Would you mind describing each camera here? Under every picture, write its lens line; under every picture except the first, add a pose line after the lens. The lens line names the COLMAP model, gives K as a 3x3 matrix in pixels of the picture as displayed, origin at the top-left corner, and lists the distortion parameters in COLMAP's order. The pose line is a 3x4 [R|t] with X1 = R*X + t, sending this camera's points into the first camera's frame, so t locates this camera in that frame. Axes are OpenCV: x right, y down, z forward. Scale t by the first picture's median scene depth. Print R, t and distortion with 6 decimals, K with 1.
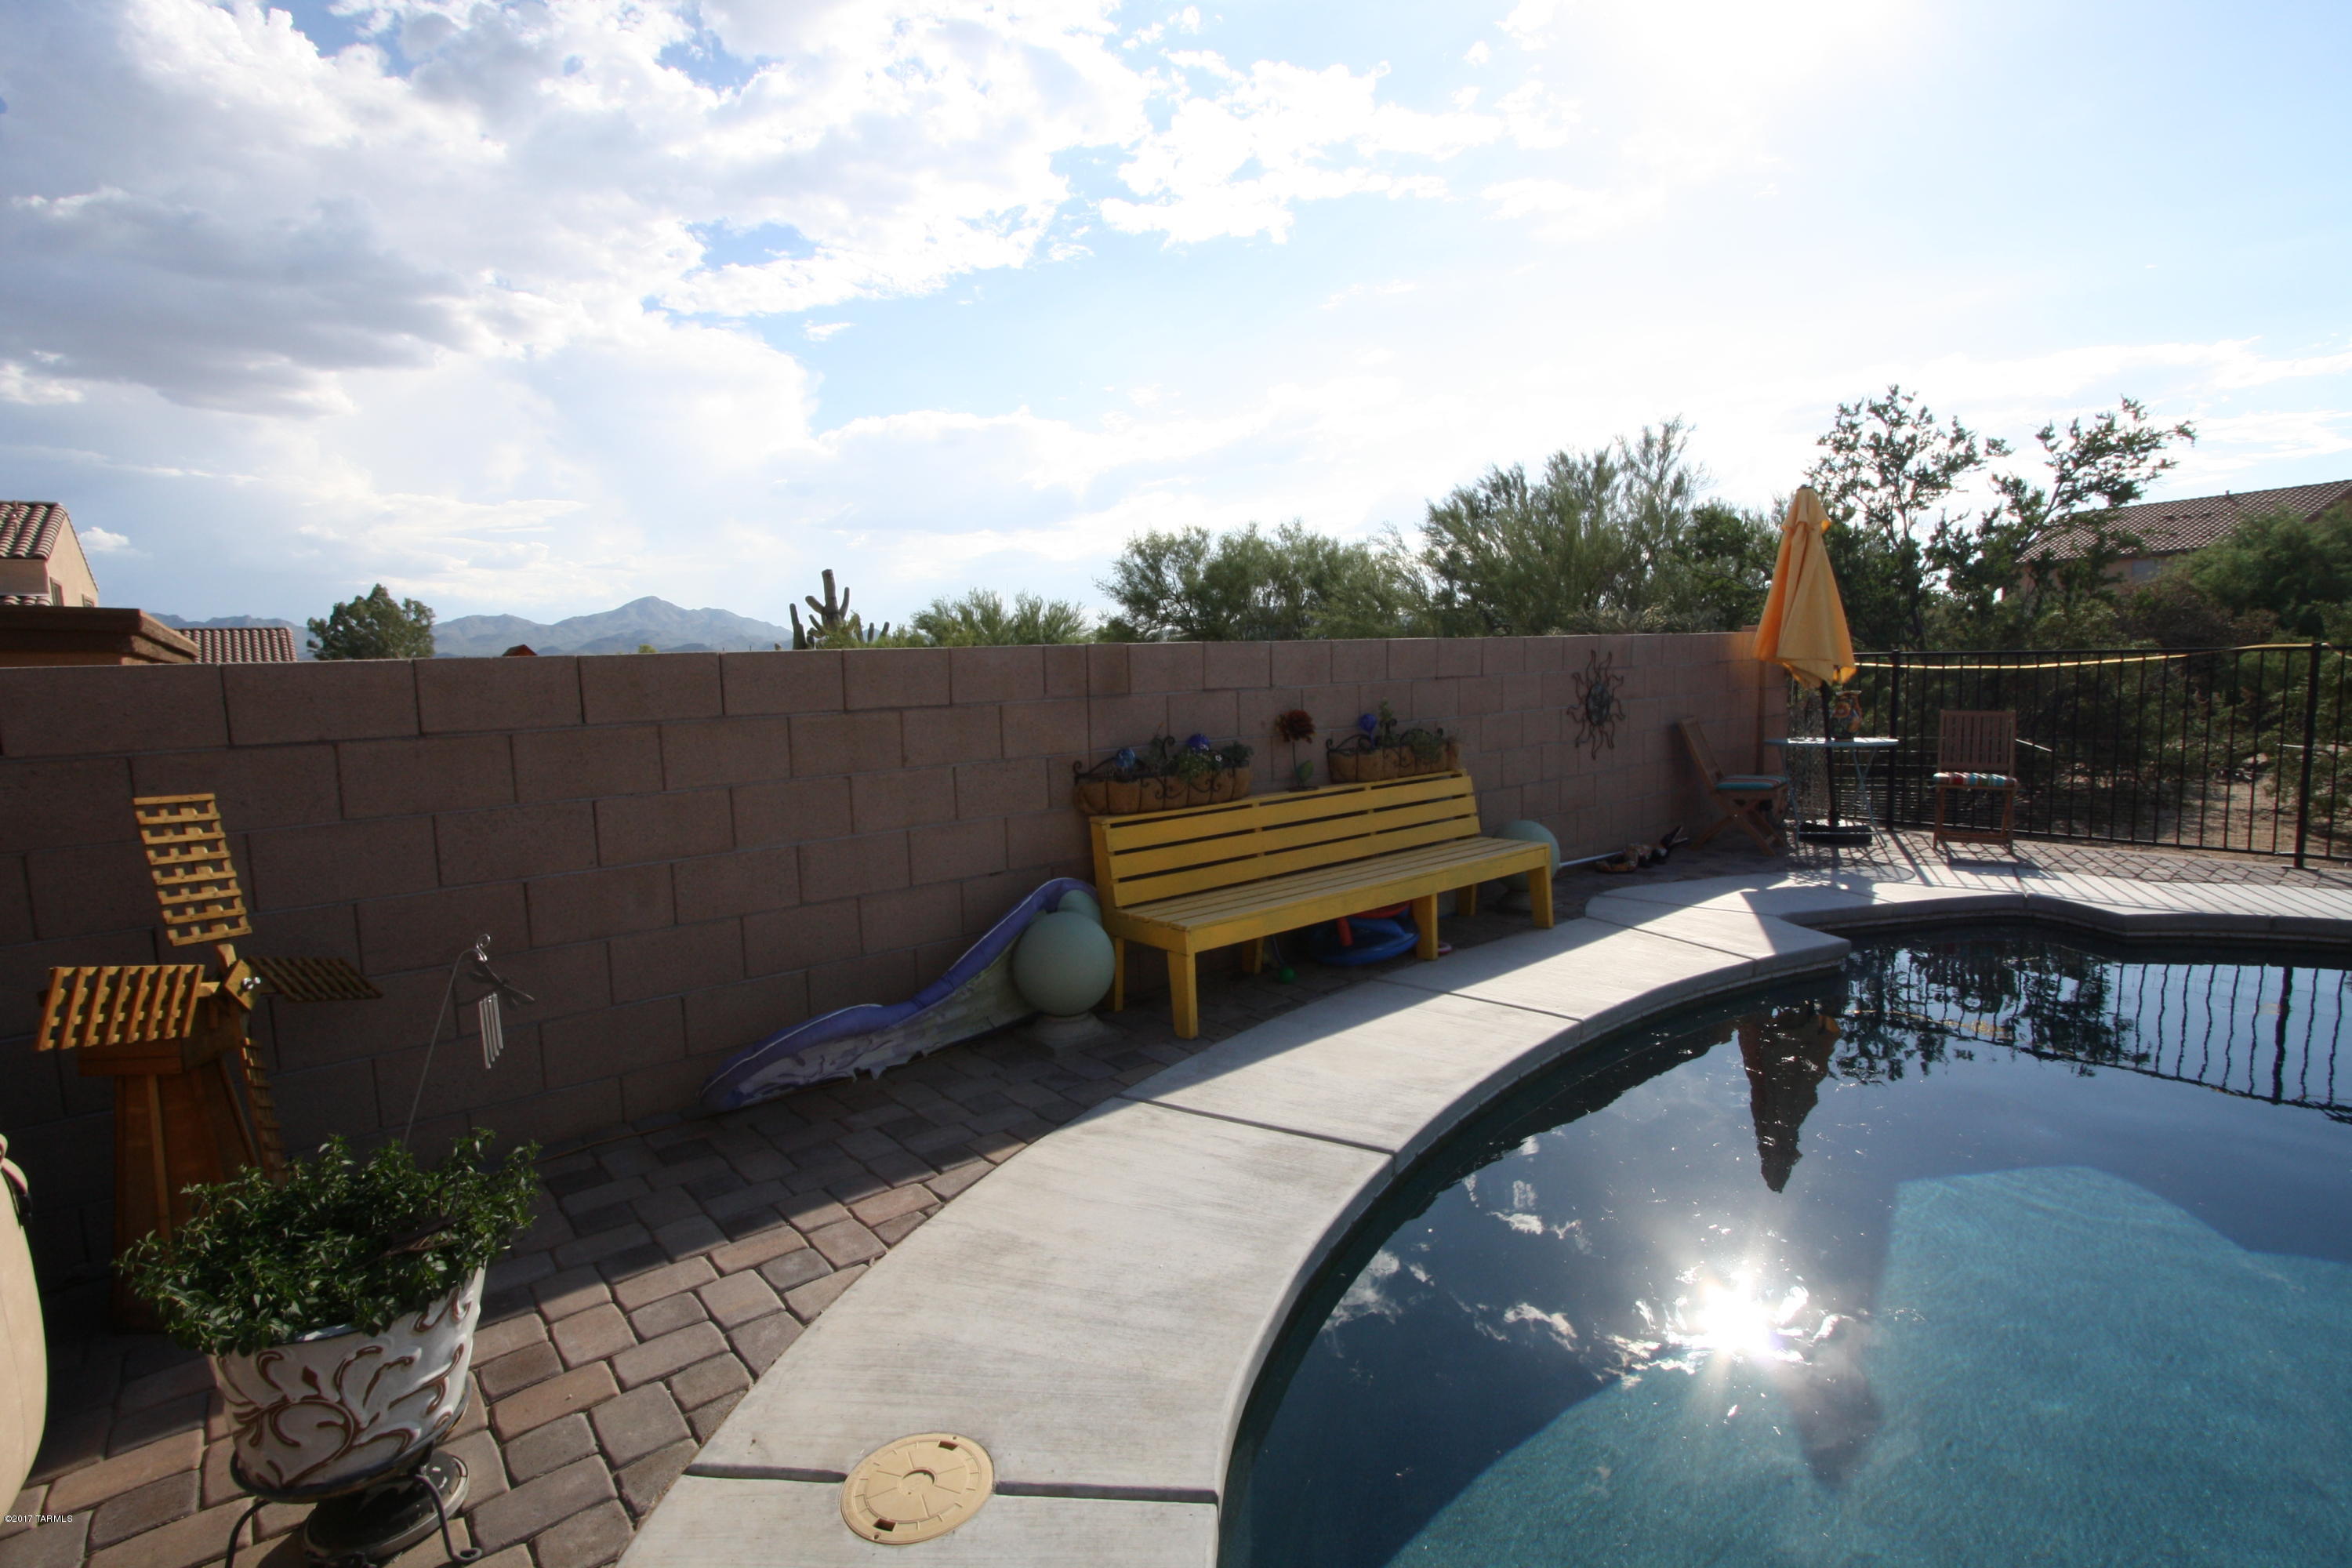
lens RADIAL K [[1099.0, 0, 1166.3], [0, 1099.0, 777.1], [0, 0, 1]] dist [-0.020626, 0.002704]
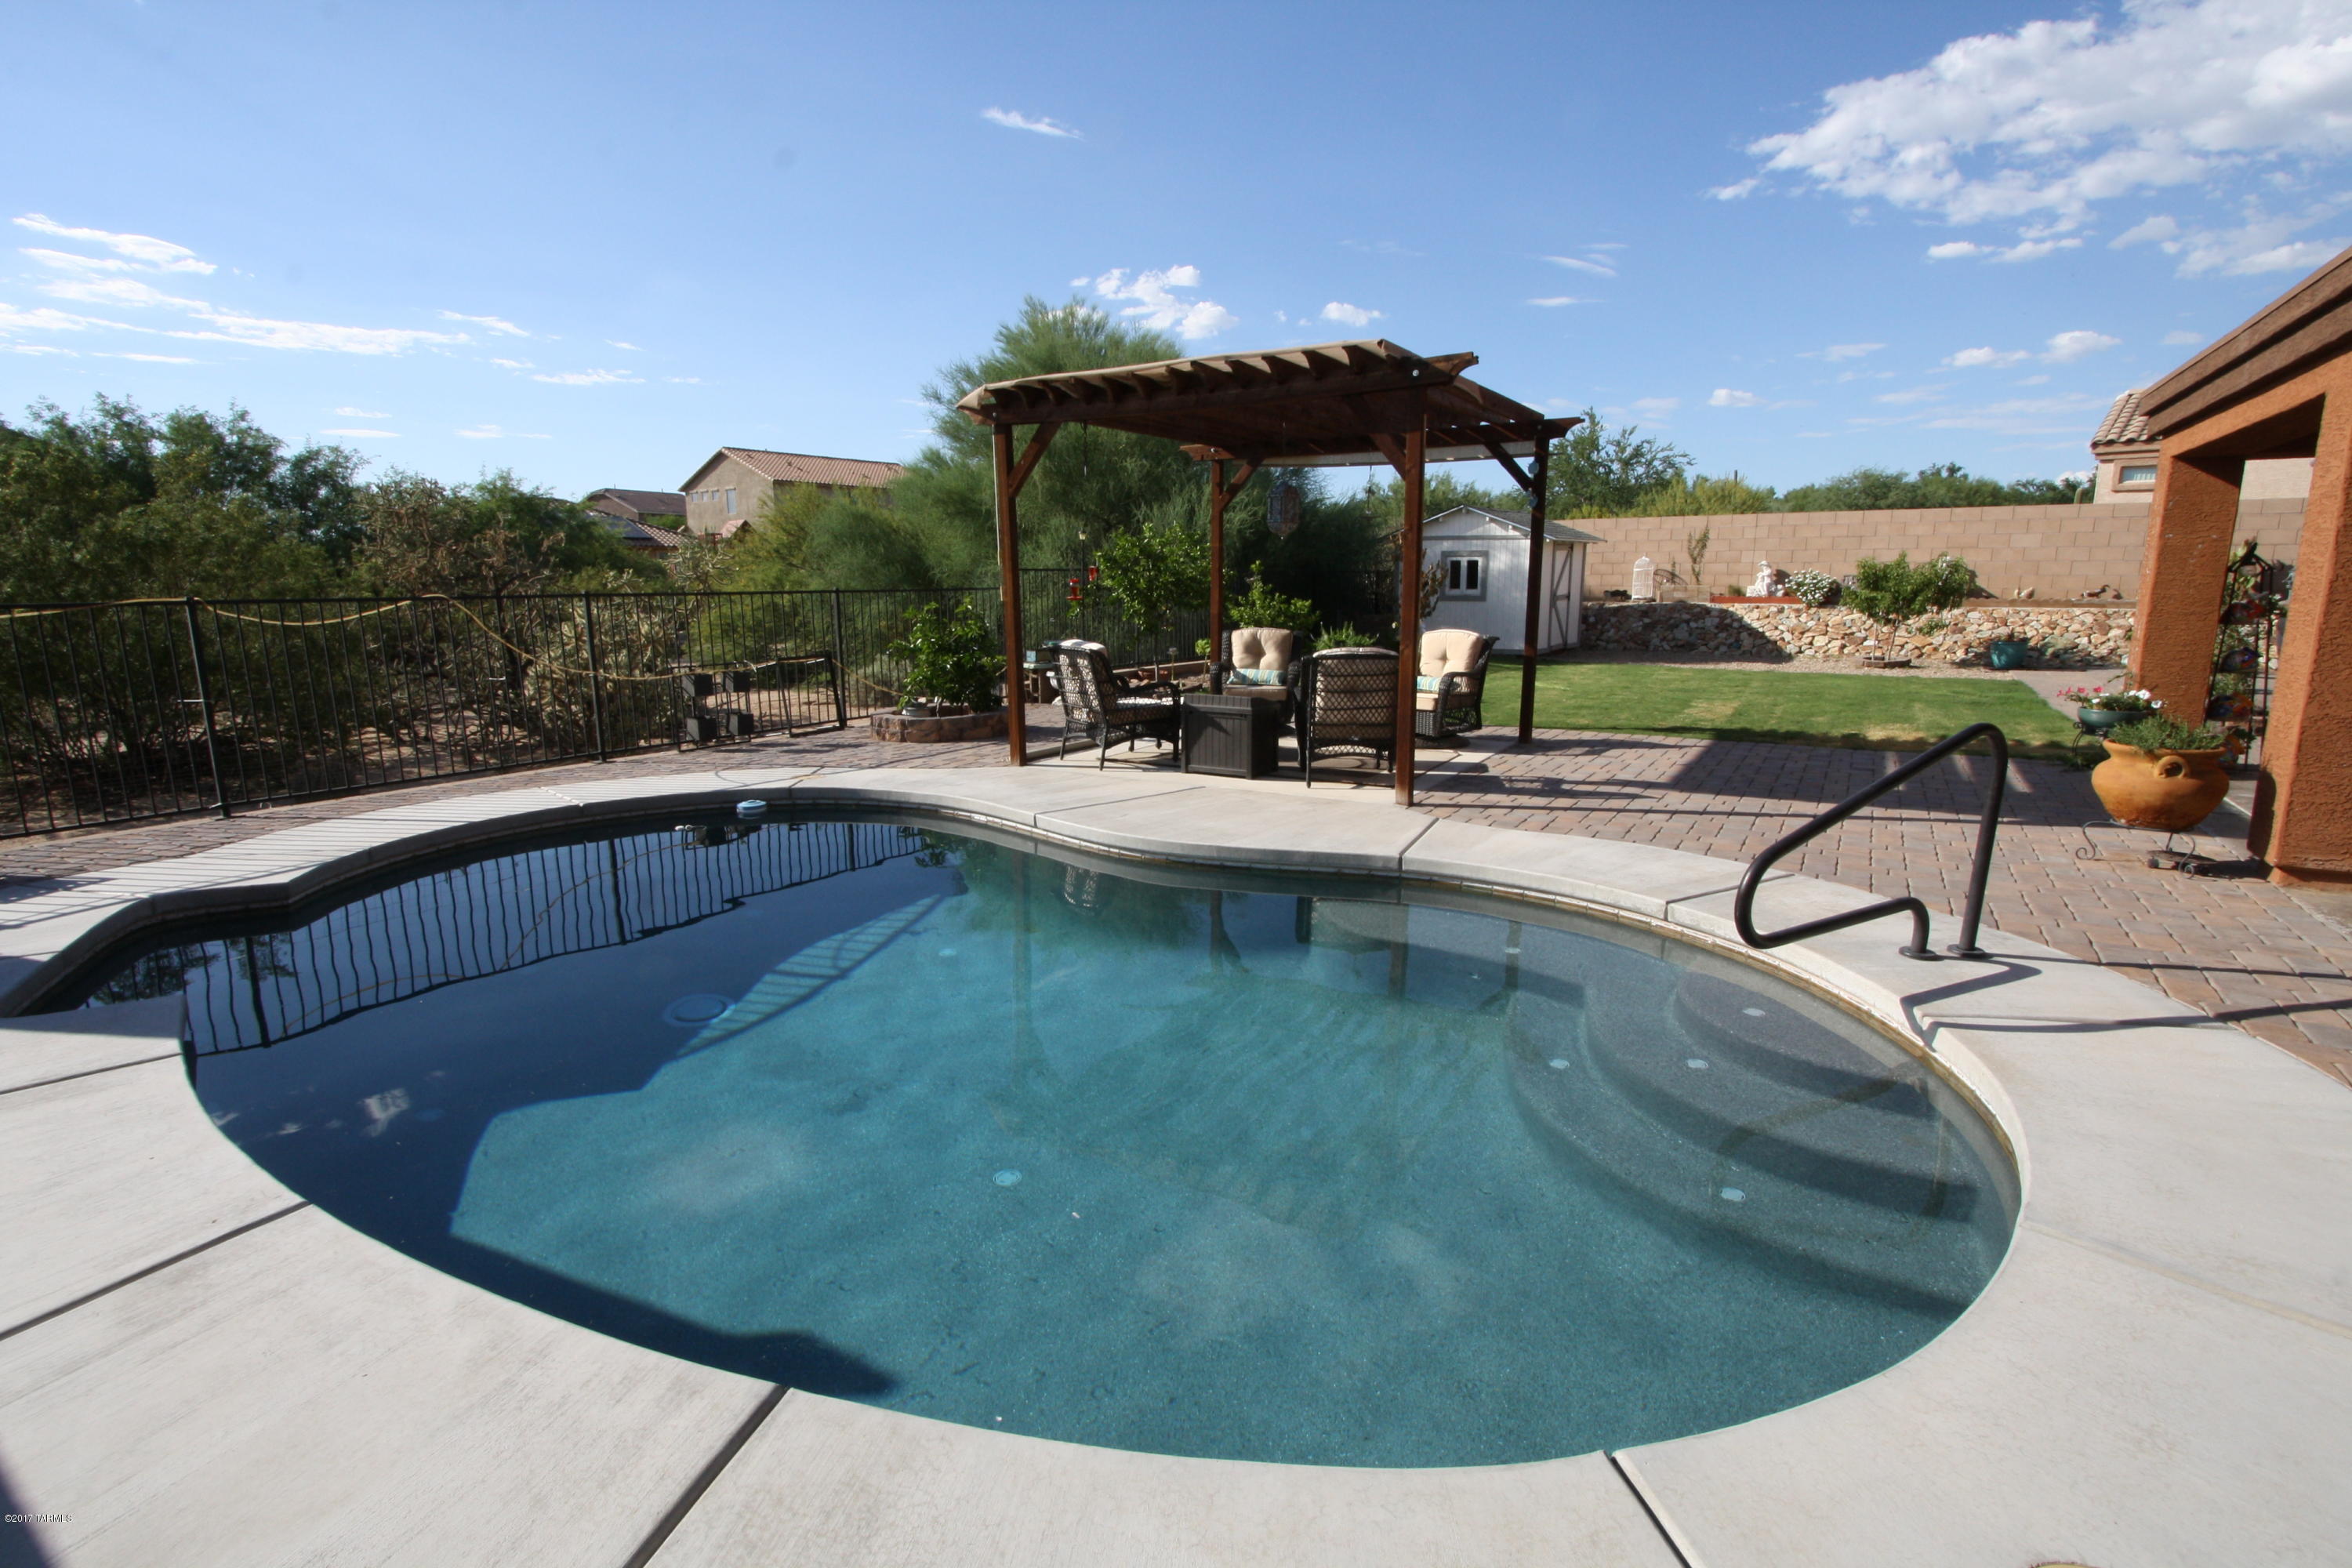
lens RADIAL K [[1099.0, 0, 1166.3], [0, 1099.0, 777.1], [0, 0, 1]] dist [-0.020626, 0.002704]
pose [[-0.300550, -0.137262, 0.943837, -0.085821], [0.114263, 0.977281, 0.178511, -0.016847], [-0.946897, 0.161497, -0.278038, 0.202609]]
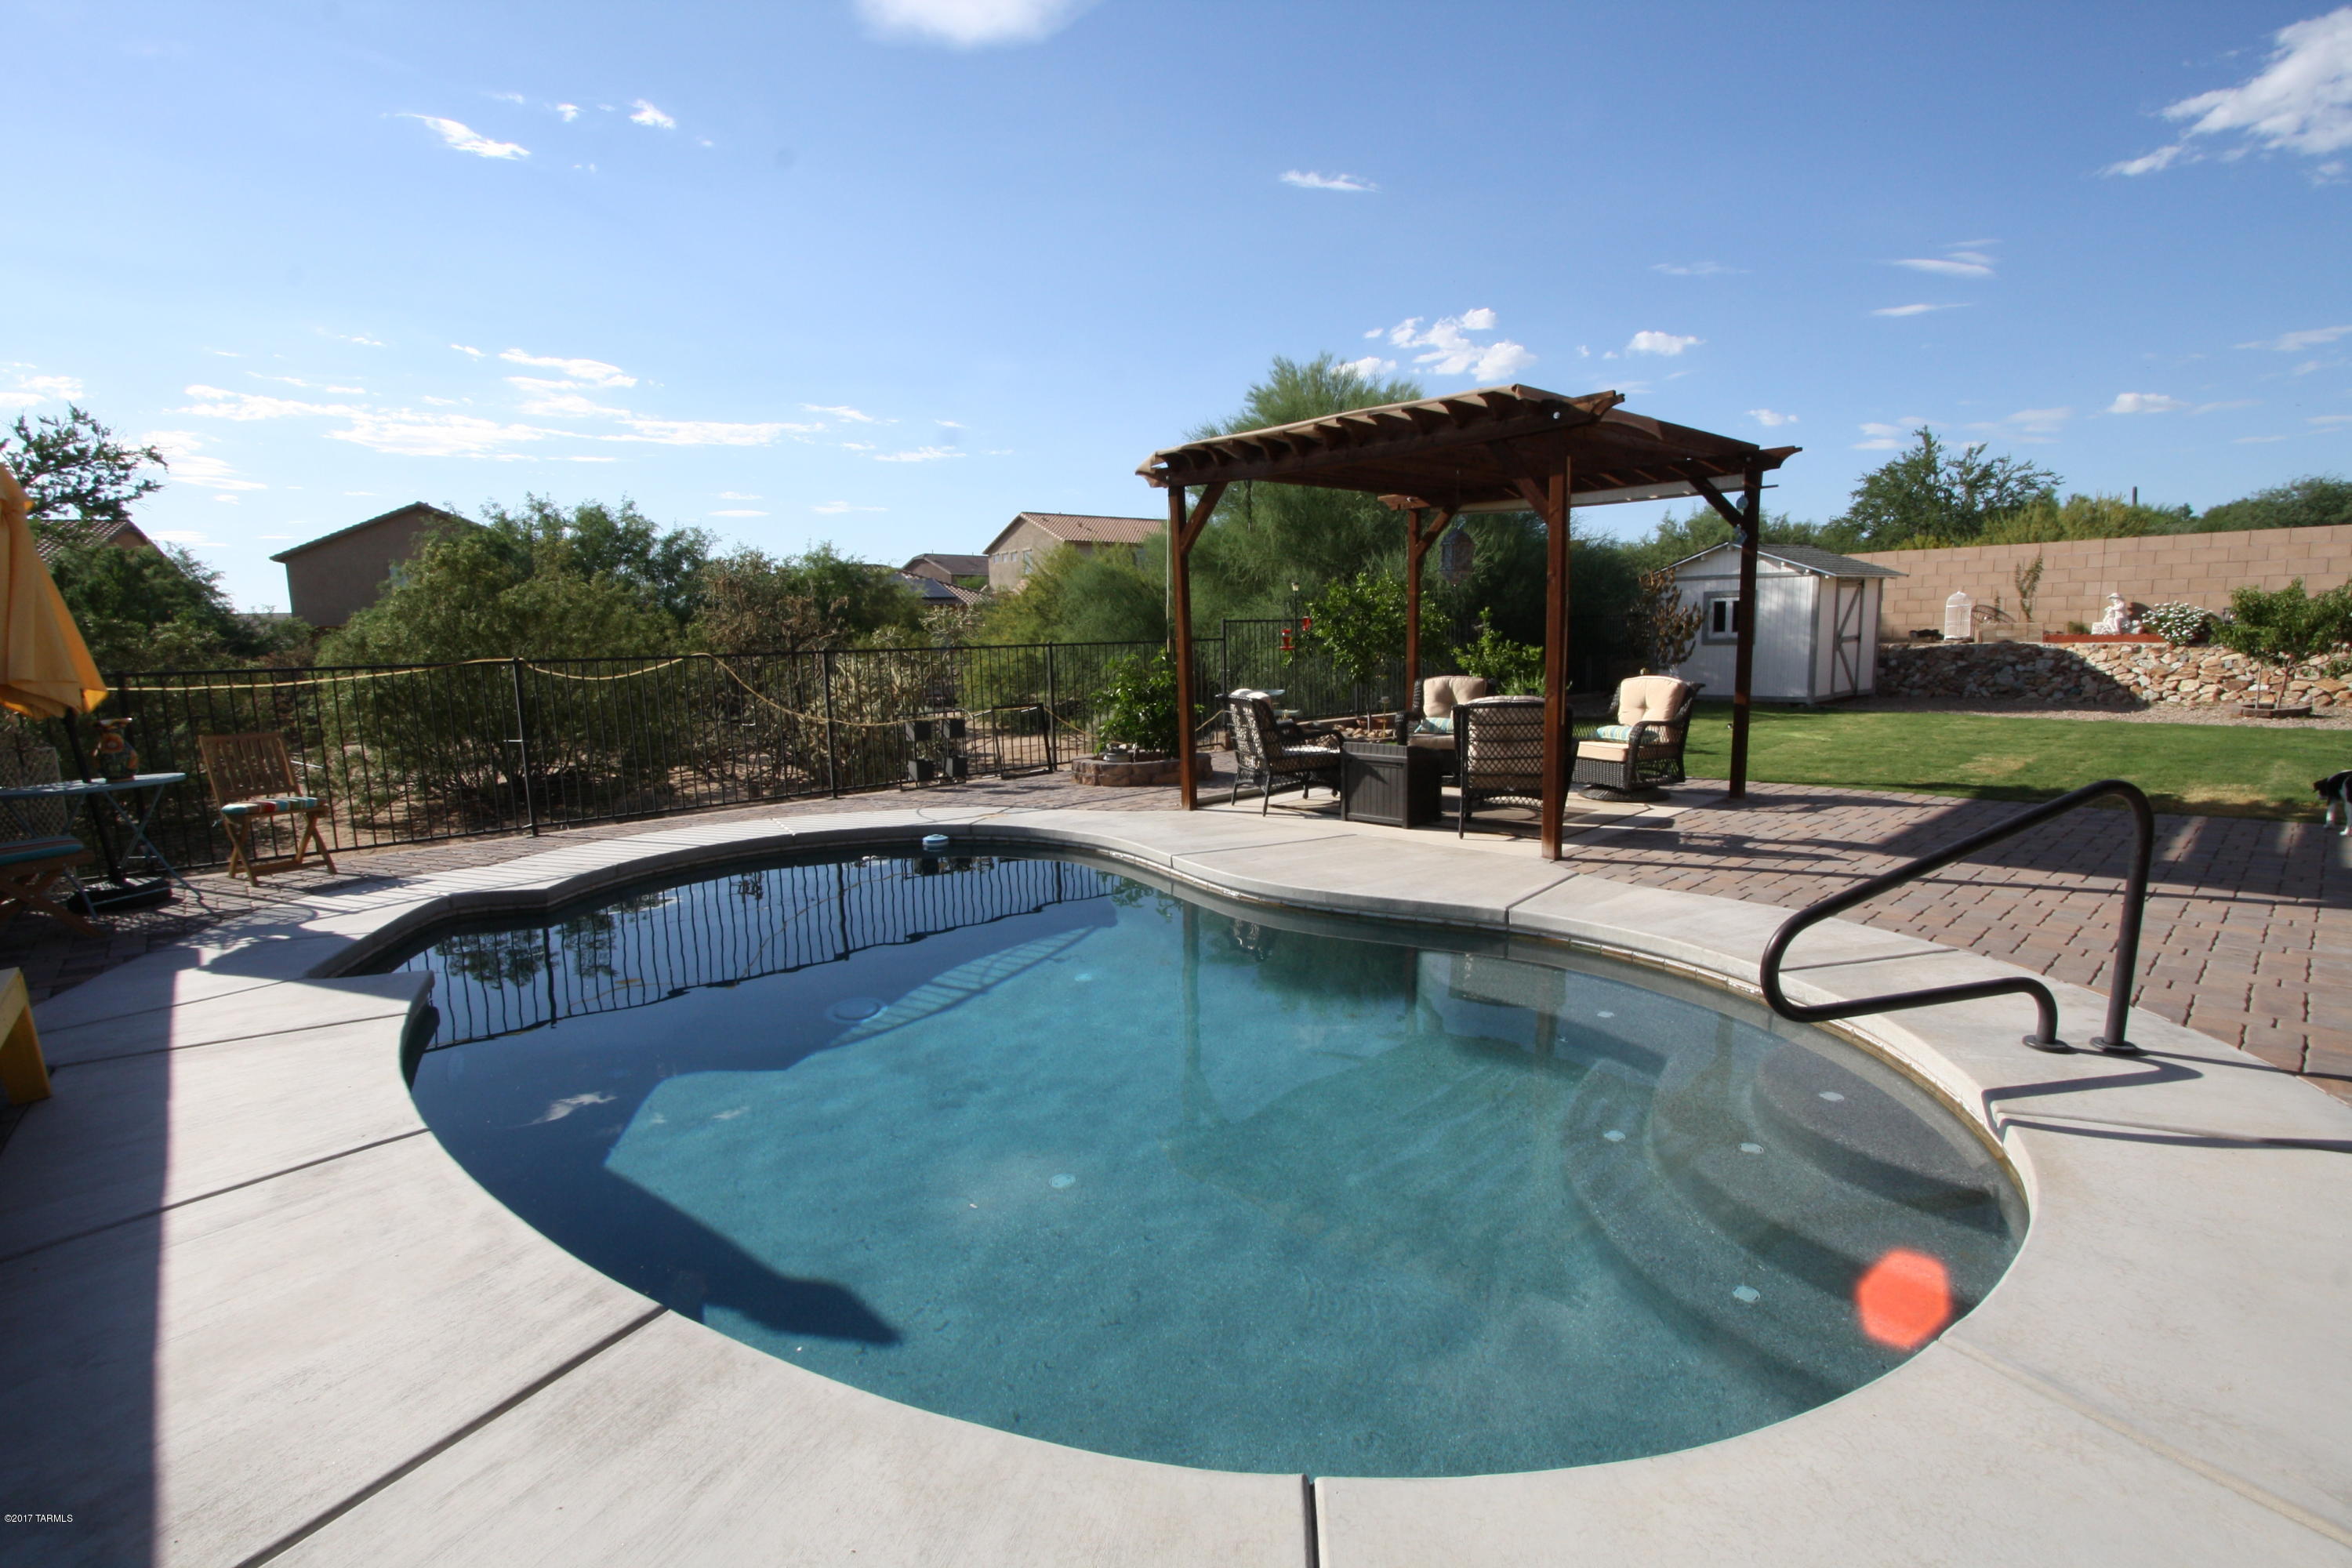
lens RADIAL K [[1099.0, 0, 1166.3], [0, 1099.0, 777.1], [0, 0, 1]] dist [-0.020626, 0.002704]
pose [[-0.046973, -0.098545, 0.994023, -0.112837], [0.130193, 0.986029, 0.103904, -0.009956], [-0.990375, 0.134295, -0.033487, 0.142259]]
